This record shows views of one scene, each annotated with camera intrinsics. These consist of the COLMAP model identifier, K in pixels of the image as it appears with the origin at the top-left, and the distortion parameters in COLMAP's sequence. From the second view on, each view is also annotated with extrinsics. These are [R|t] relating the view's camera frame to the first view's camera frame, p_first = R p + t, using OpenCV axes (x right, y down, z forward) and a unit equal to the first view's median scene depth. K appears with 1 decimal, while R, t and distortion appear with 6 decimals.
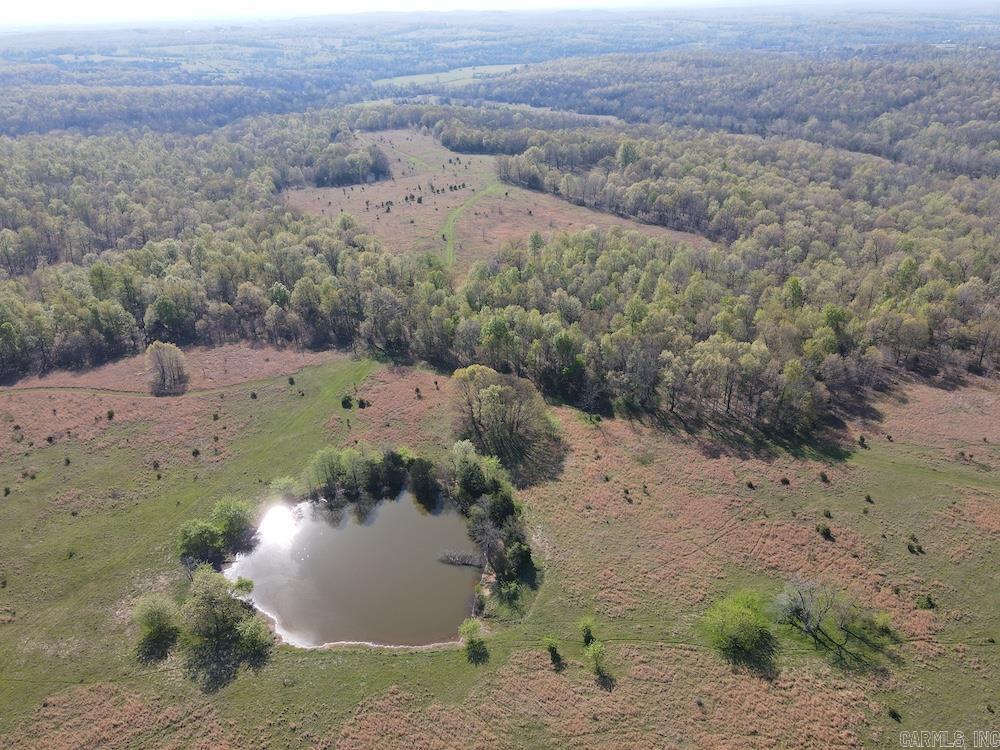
lens RADIAL K [[733.2, 0, 500.0], [0, 733.2, 375.0], [0, 0, 1]] dist [0.007653, 0.009321]
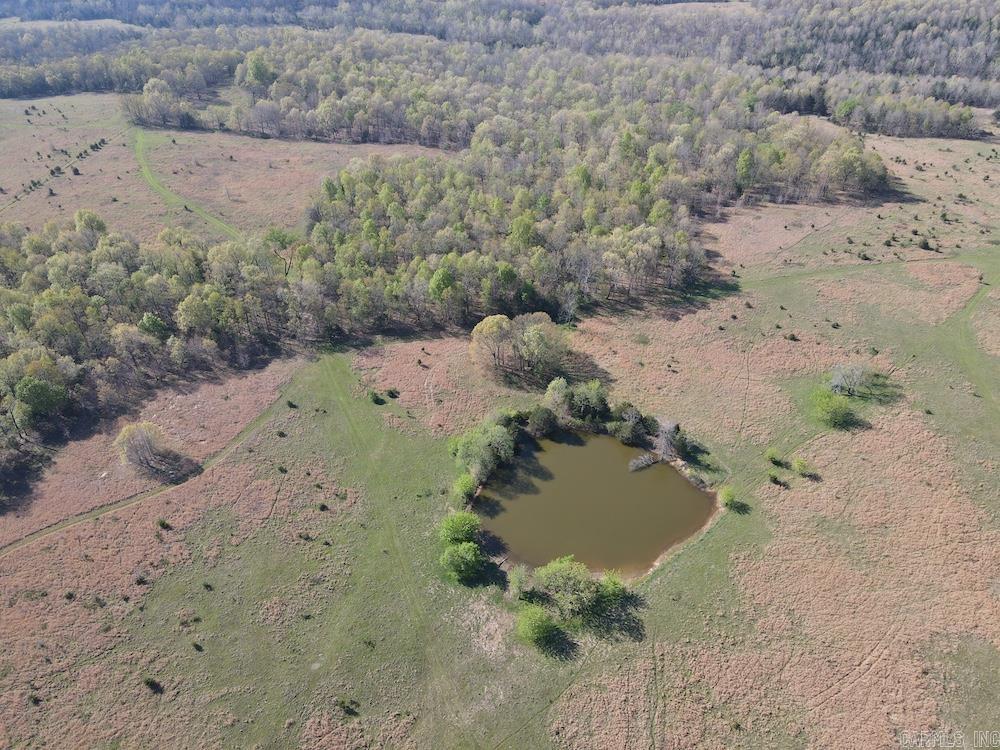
lens RADIAL K [[733.2, 0, 500.0], [0, 733.2, 375.0], [0, 0, 1]] dist [0.007653, 0.009321]
pose [[0.750236, -0.381234, 0.540192, -0.711951], [0.297509, 0.924290, 0.239117, -0.210311], [-0.590453, -0.018682, 0.806856, 0.133735]]
